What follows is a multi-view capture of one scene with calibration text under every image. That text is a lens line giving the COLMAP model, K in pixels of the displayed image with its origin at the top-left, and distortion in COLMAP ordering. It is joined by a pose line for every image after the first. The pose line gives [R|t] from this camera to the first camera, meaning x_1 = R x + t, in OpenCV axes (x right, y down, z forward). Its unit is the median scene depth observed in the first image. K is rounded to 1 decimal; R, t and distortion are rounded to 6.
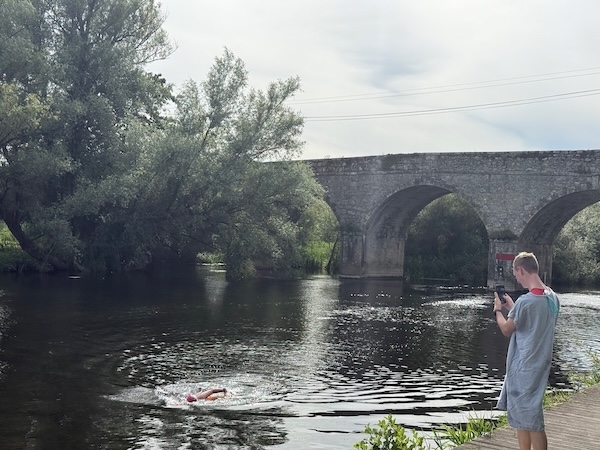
lens RADIAL K [[845.9, 0, 300.0], [0, 845.9, 225.0], [0, 0, 1]] dist [0.147044, -0.071248]
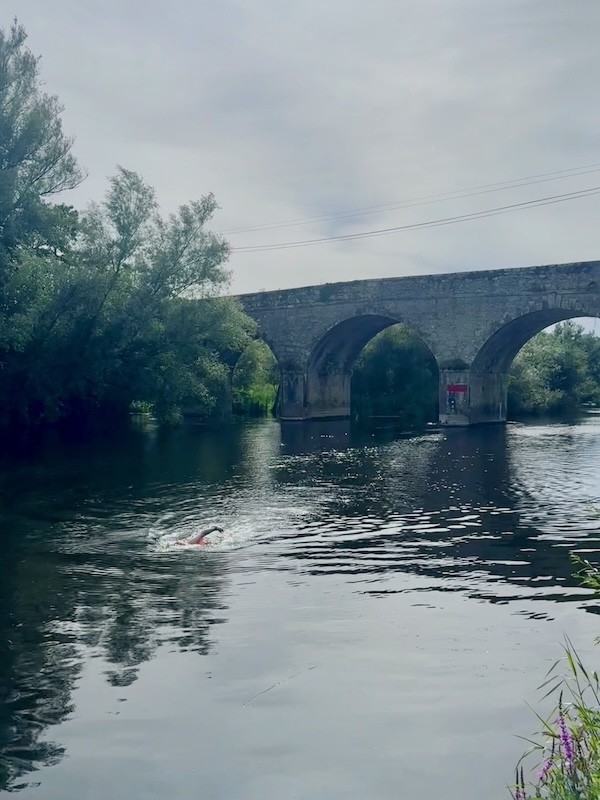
lens RADIAL K [[804.4, 0, 283.8], [0, 804.4, 399.5], [0, 0, 1]] dist [0.076475, -0.009591]
pose [[0.998462, -0.050067, 0.023806, 0.033074], [0.049222, 0.998180, 0.034837, 0.009875], [-0.025507, -0.033611, 0.999109, 0.135711]]
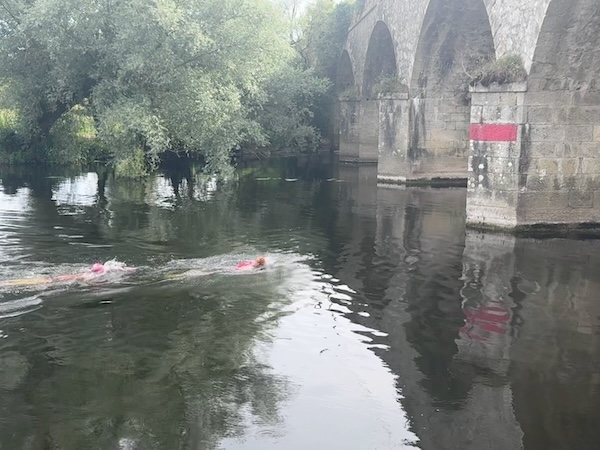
lens RADIAL K [[763.0, 0, 300.0], [0, 763.0, 225.0], [0, 0, 1]] dist [0.262315, -0.671982]
pose [[0.670684, 0.063090, -0.739055, 0.416542], [0.039147, 0.991977, 0.120206, 0.032323], [0.740710, -0.109553, 0.662833, 0.684188]]
